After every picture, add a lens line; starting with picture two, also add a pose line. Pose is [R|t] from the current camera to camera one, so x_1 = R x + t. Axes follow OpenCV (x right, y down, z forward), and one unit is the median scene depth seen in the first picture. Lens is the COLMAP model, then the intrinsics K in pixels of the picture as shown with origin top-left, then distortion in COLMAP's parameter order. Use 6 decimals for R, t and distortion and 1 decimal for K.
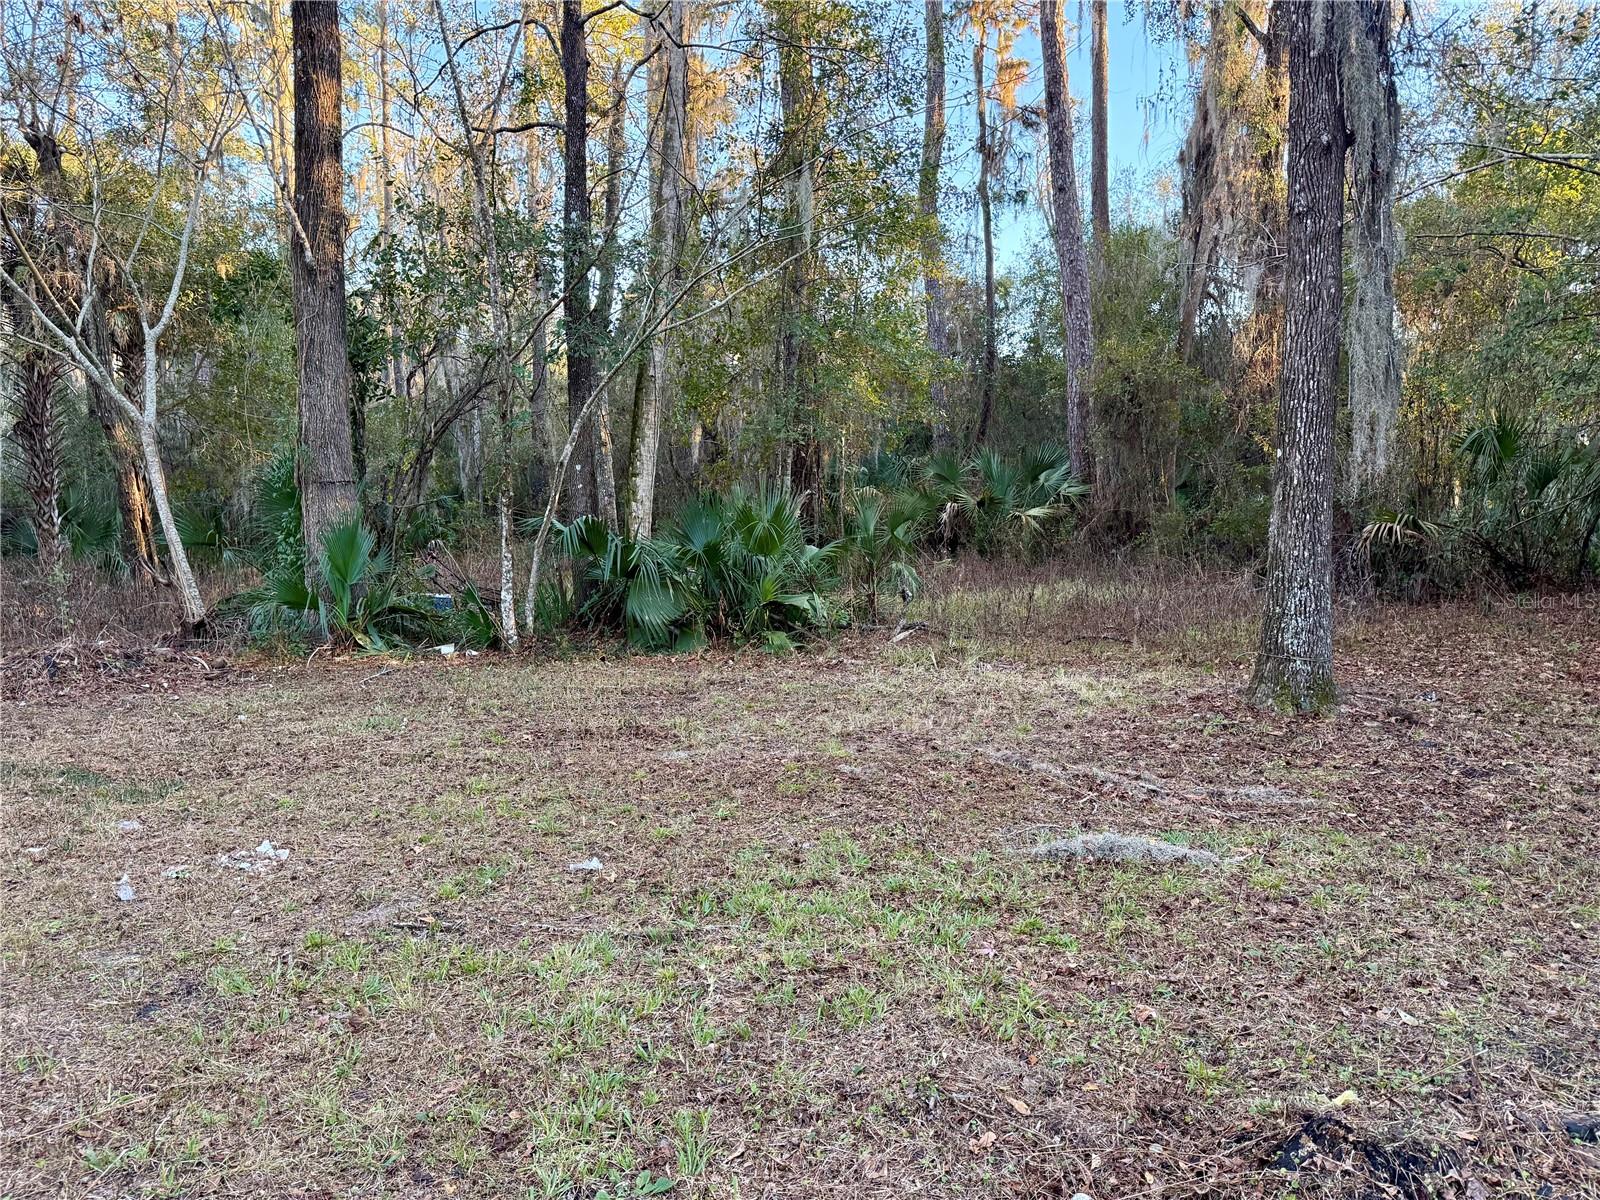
lens RADIAL K [[1126.7, 0, 800.4], [0, 1126.7, 601.6], [0, 0, 1]] dist [-0.003636, -0.001754]
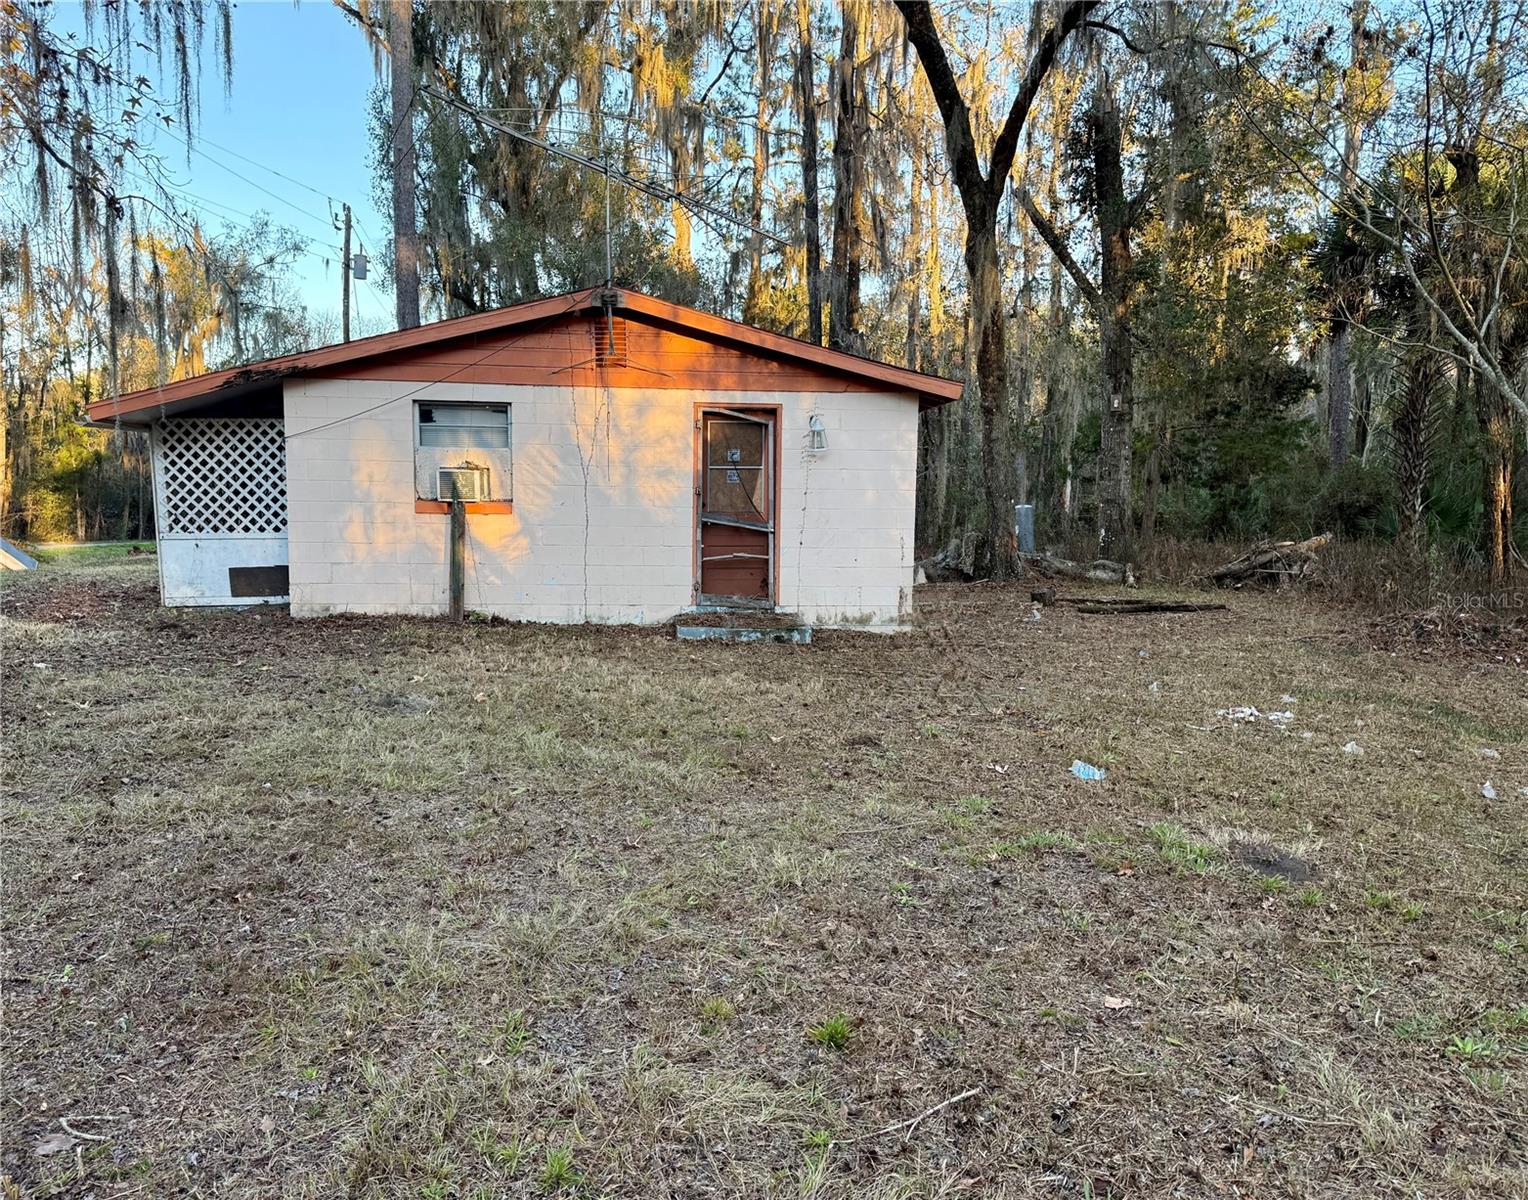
lens RADIAL K [[1115.7, 0, 763.6], [0, 1115.7, 600.5], [0, 0, 1]] dist [0.001007, 0.000568]
pose [[0.449344, 0.117100, -0.885651, 0.046337], [-0.110874, 0.991017, 0.074779, 0.013982], [0.886452, 0.064594, 0.458291, -0.118474]]
